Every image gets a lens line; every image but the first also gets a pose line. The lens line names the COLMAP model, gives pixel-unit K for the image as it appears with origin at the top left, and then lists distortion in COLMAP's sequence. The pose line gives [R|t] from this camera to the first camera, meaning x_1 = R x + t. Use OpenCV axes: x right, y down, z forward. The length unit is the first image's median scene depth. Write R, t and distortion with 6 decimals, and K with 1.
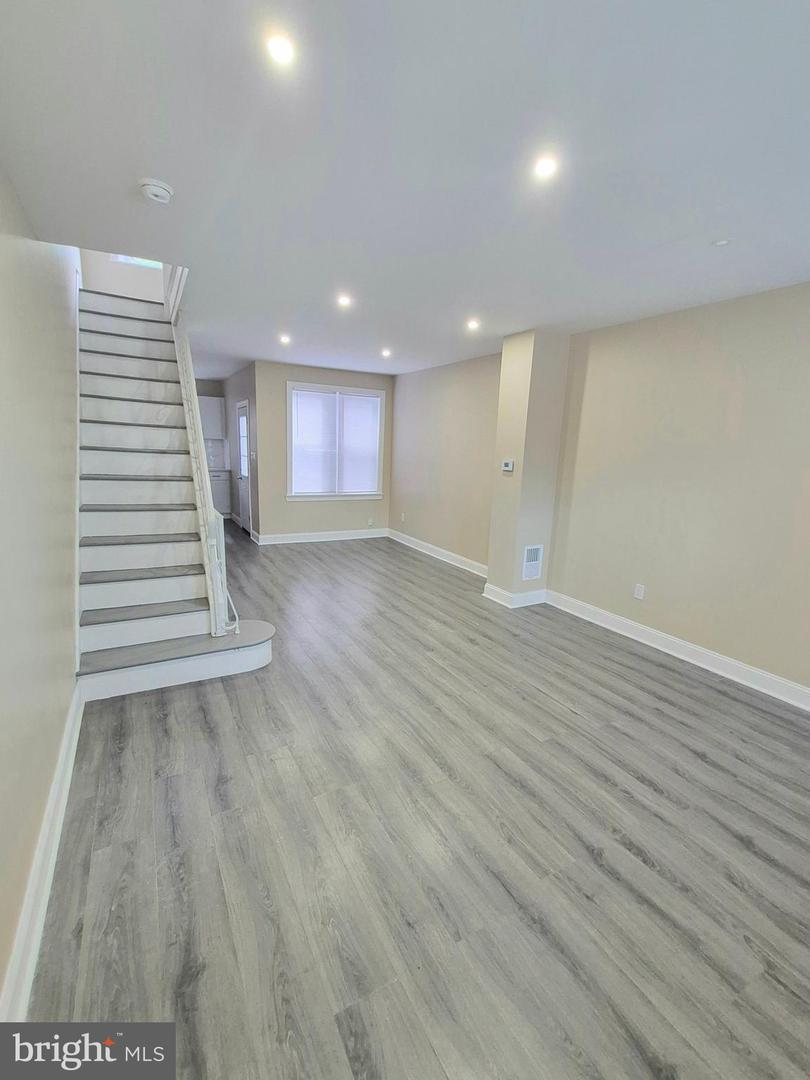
lens RADIAL K [[470.5, 0, 408.3], [0, 470.5, 542.0], [0, 0, 1]] dist [-0.000913, 0.000218]
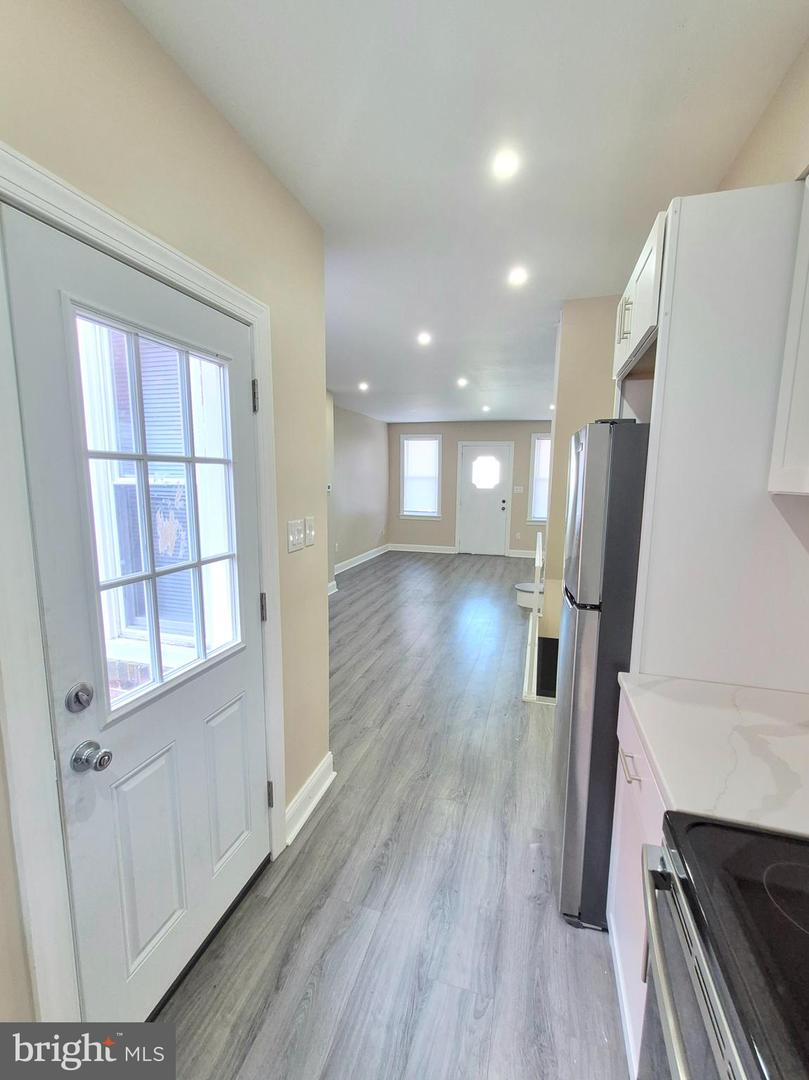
lens RADIAL K [[423.8, 0, 404.0], [0, 423.8, 538.3], [0, 0, 1]] dist [-0.000825, 0.000811]
pose [[-0.697677, -0.156753, 0.699053, -1.167897], [0.099264, 0.945206, 0.311017, -0.560044], [-0.709502, 0.286380, -0.643889, 2.474215]]
